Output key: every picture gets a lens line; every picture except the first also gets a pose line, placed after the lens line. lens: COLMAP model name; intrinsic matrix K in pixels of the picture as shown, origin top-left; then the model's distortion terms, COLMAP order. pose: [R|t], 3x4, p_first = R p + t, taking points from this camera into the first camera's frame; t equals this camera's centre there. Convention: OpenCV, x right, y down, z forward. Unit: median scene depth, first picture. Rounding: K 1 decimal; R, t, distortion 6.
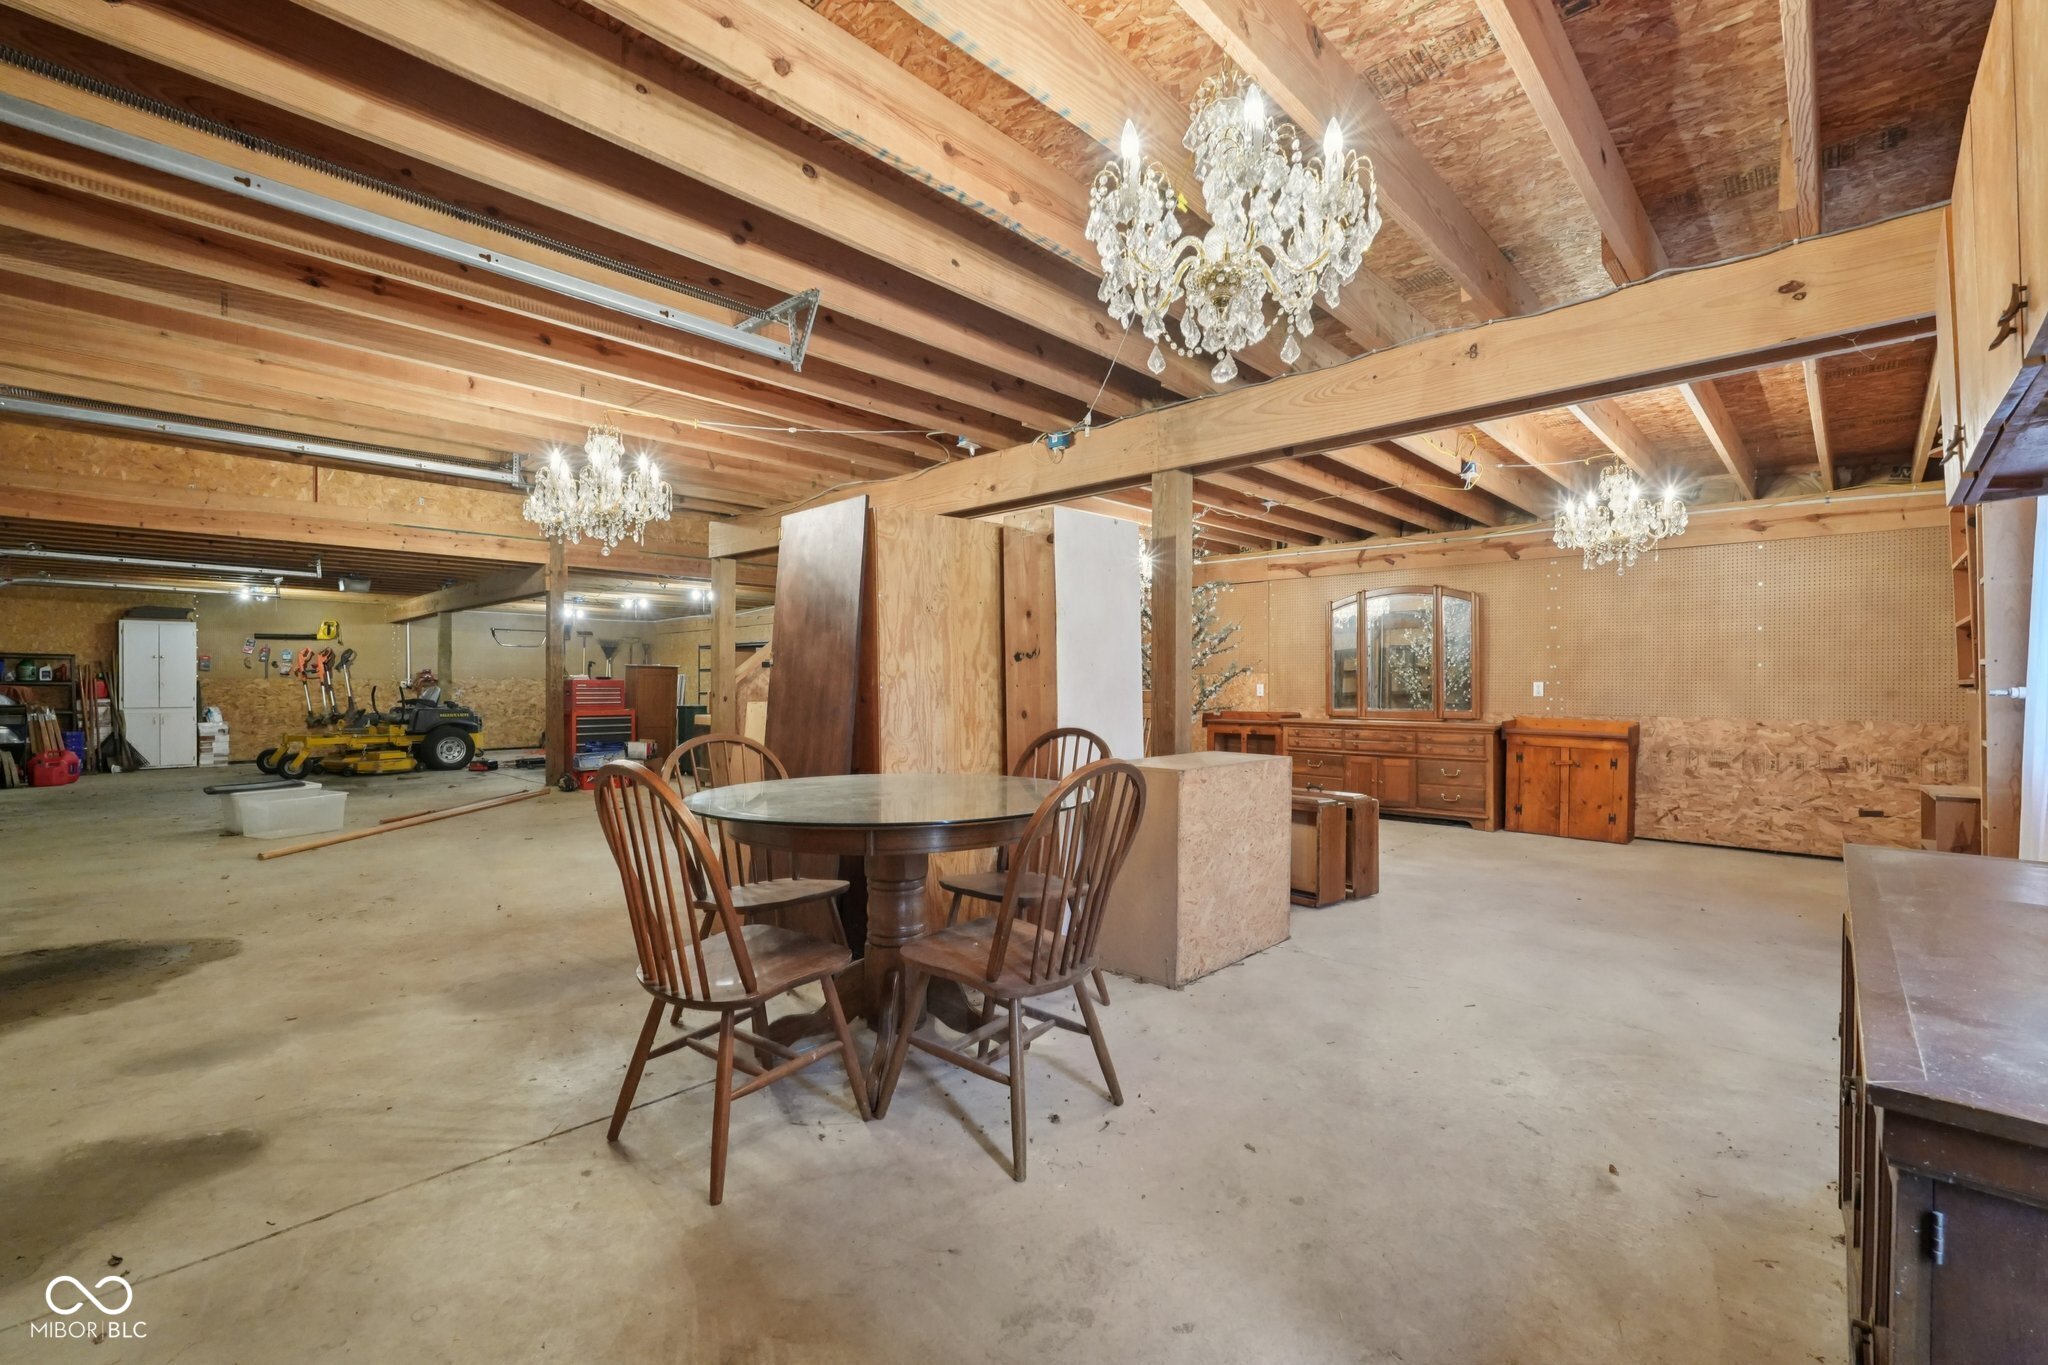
lens RADIAL K [[895.5, 0, 1020.1], [0, 895.5, 691.8], [0, 0, 1]] dist [-0.002083, 0.000448]
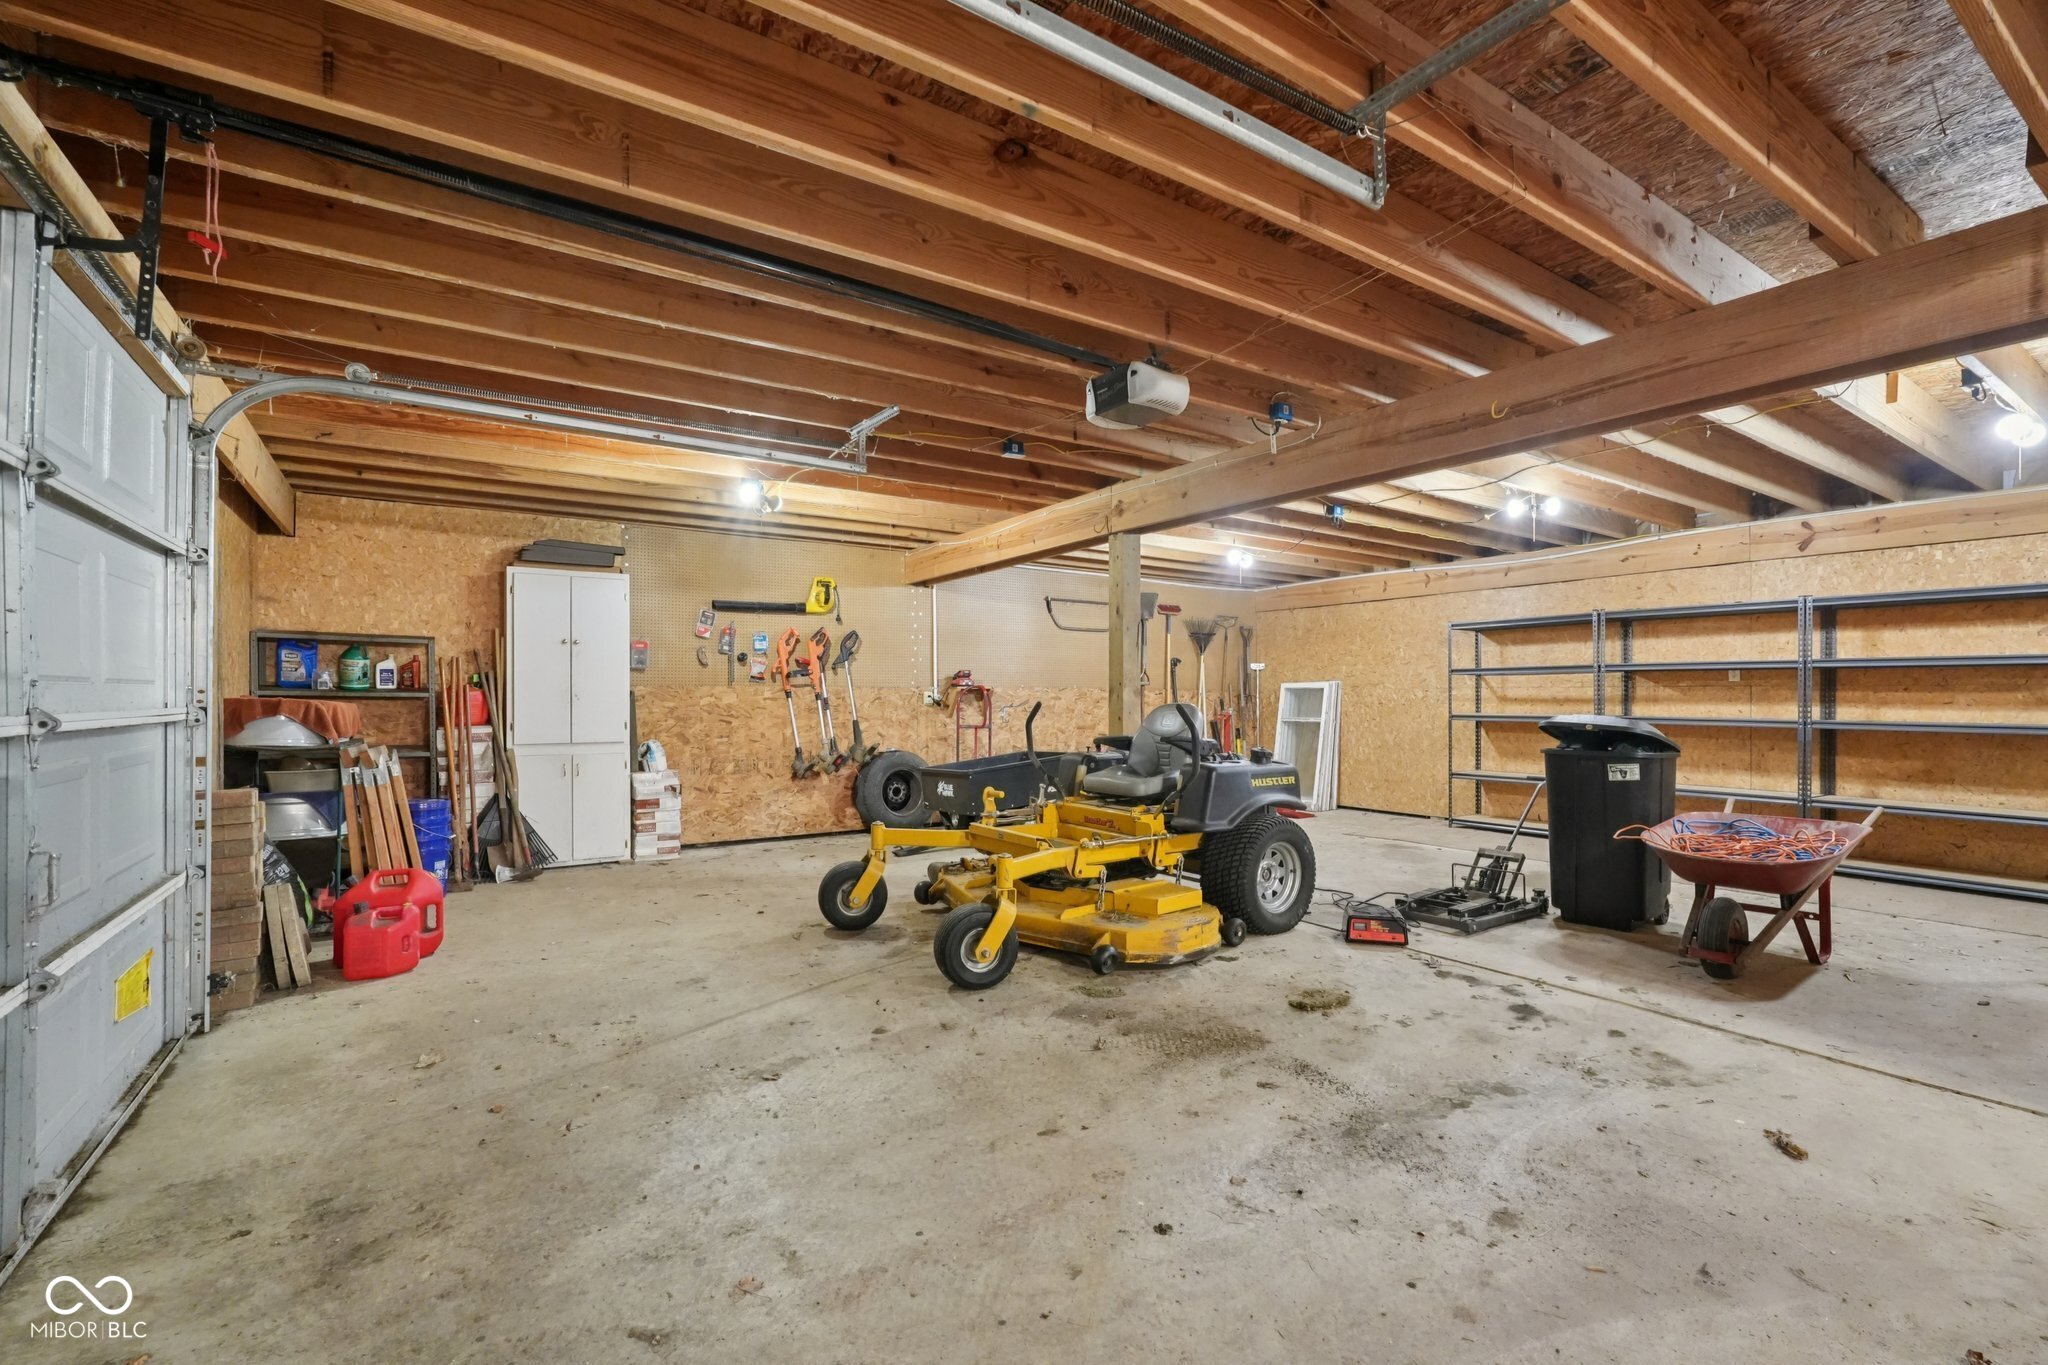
lens RADIAL K [[915.5, 0, 1033.4], [0, 915.5, 707.6], [0, 0, 1]] dist [-0.021313, 0.000095]
pose [[0.973610, 0.004547, -0.228171, -0.624995], [-0.003856, 0.999987, 0.003473, -0.005442], [0.228184, -0.002502, 0.973615, 0.591620]]
